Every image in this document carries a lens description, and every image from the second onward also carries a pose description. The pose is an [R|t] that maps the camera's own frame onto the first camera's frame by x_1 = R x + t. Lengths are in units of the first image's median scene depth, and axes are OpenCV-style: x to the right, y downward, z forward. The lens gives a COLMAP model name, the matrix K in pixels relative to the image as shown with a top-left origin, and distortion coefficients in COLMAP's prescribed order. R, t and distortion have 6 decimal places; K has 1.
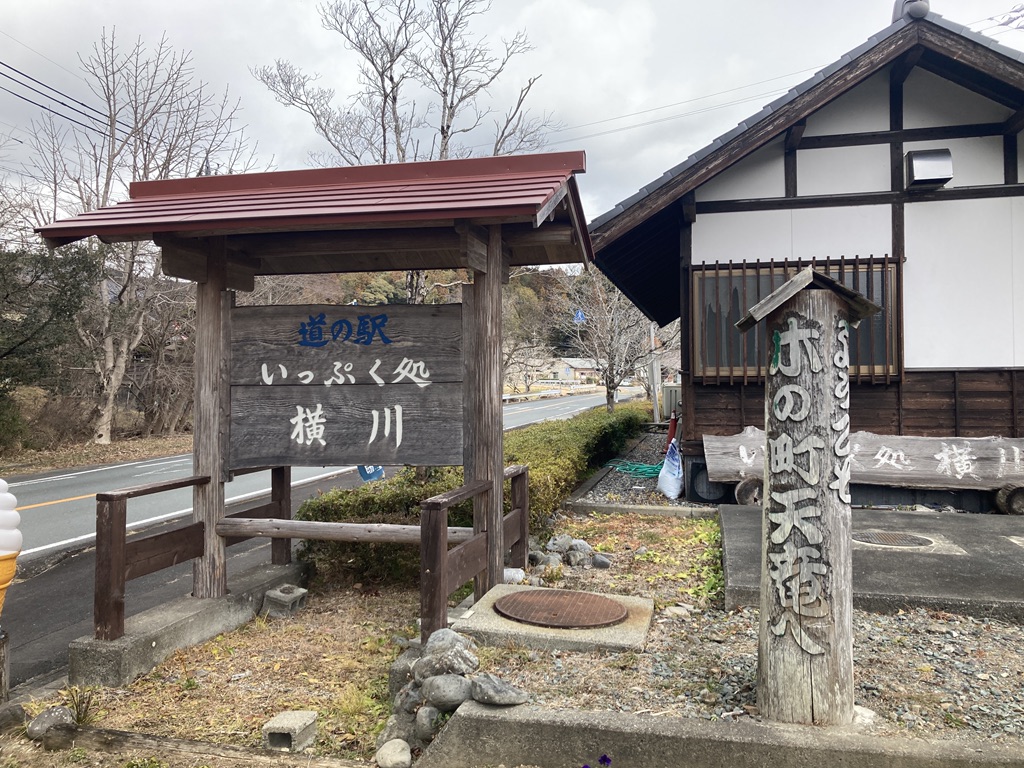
lens RADIAL K [[844.2, 0, 493.5], [0, 844.2, 370.8], [0, 0, 1]] dist [0.009364, 0.006954]
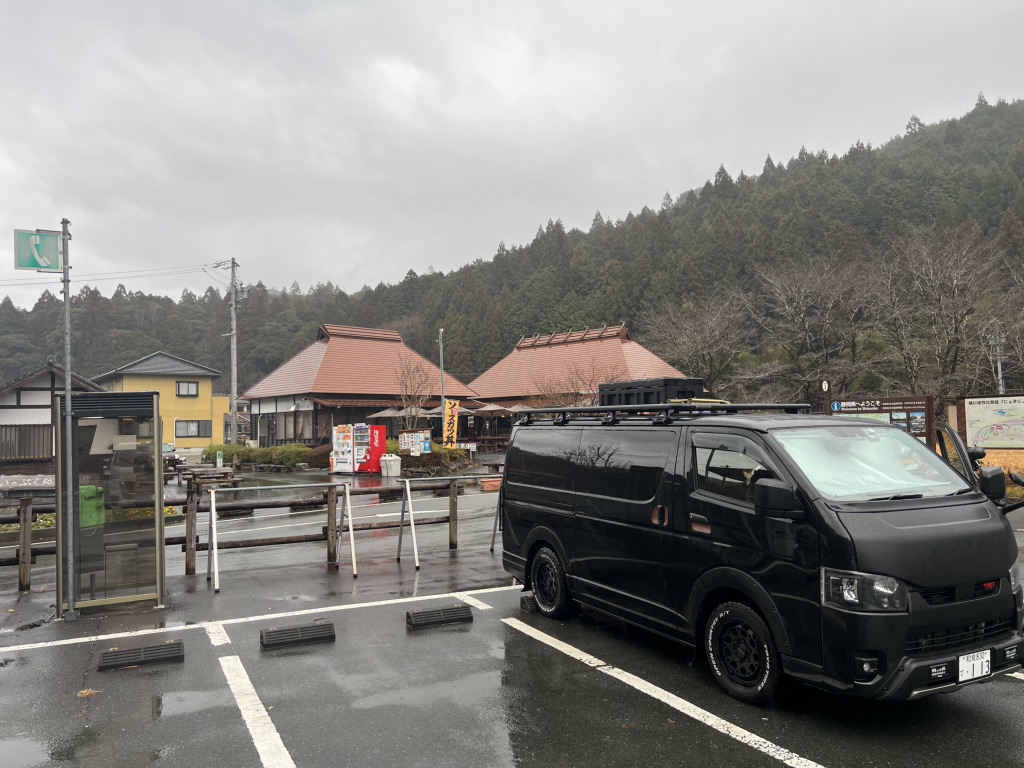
lens RADIAL K [[772.1, 0, 516.9], [0, 772.1, 391.0], [0, 0, 1]] dist [0.077209, -0.099054]
pose [[0.757632, 0.018344, 0.652424, -0.260861], [0.006393, 0.999348, -0.035523, -0.203059], [-0.652651, 0.031084, 0.757021, -3.857134]]
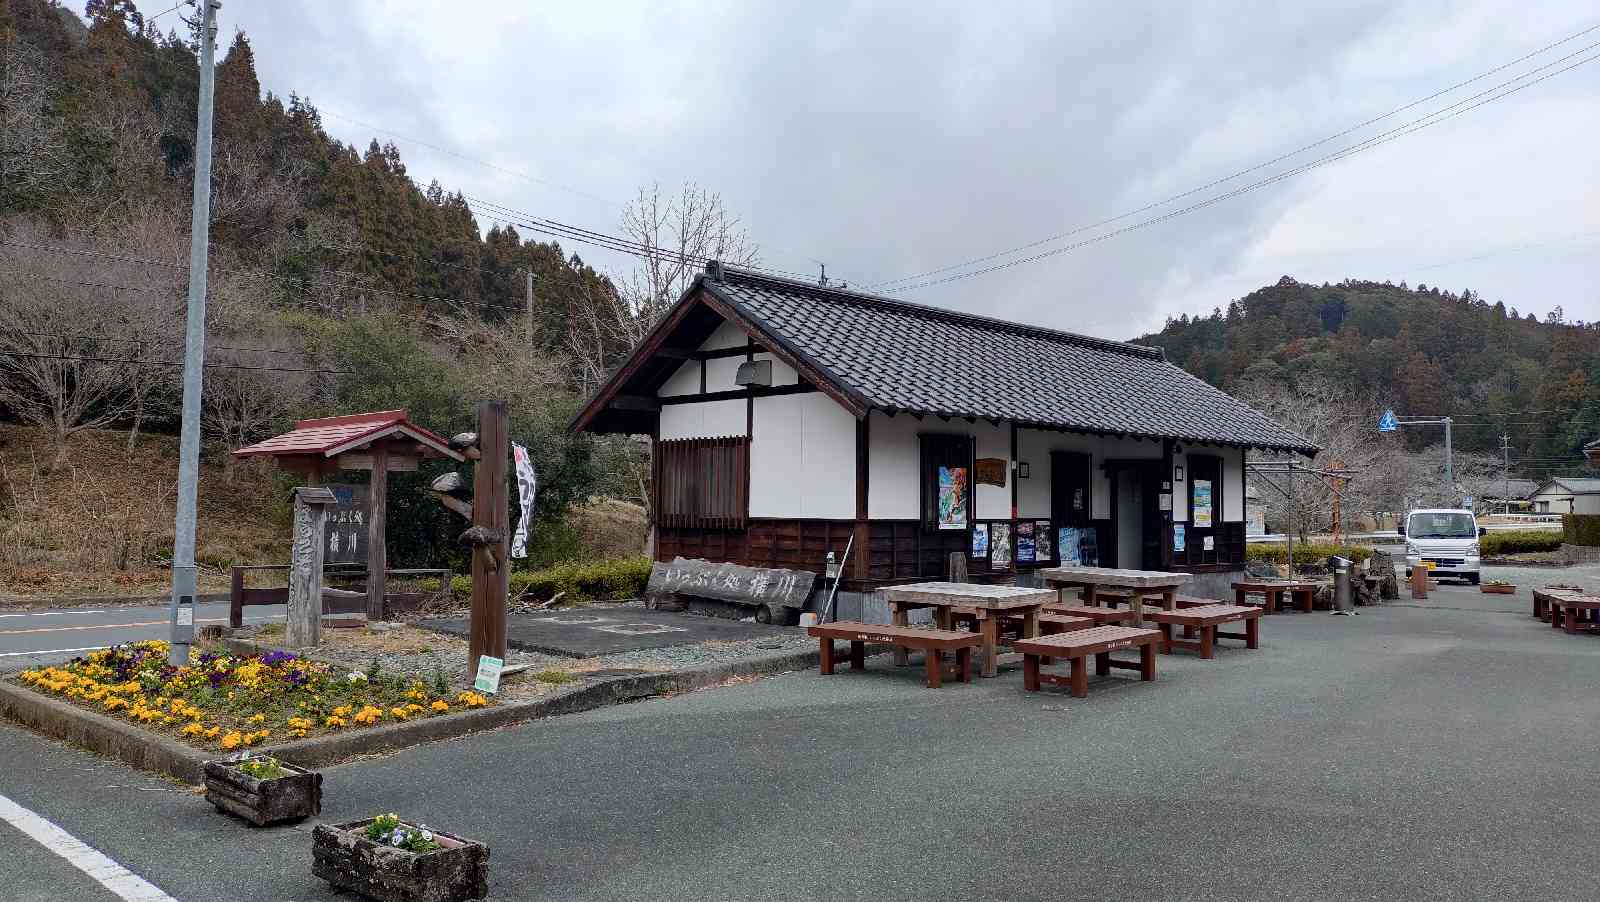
lens RADIAL K [[1197.6, 0, 809.0], [0, 1197.6, 467.3], [0, 0, 1]] dist [0.052784, -0.003915]
pose [[0.859746, -0.003425, -0.510711, 2.216690], [-0.006548, 0.999821, -0.017728, -0.071845], [0.510681, 0.018586, 0.859570, -0.901210]]
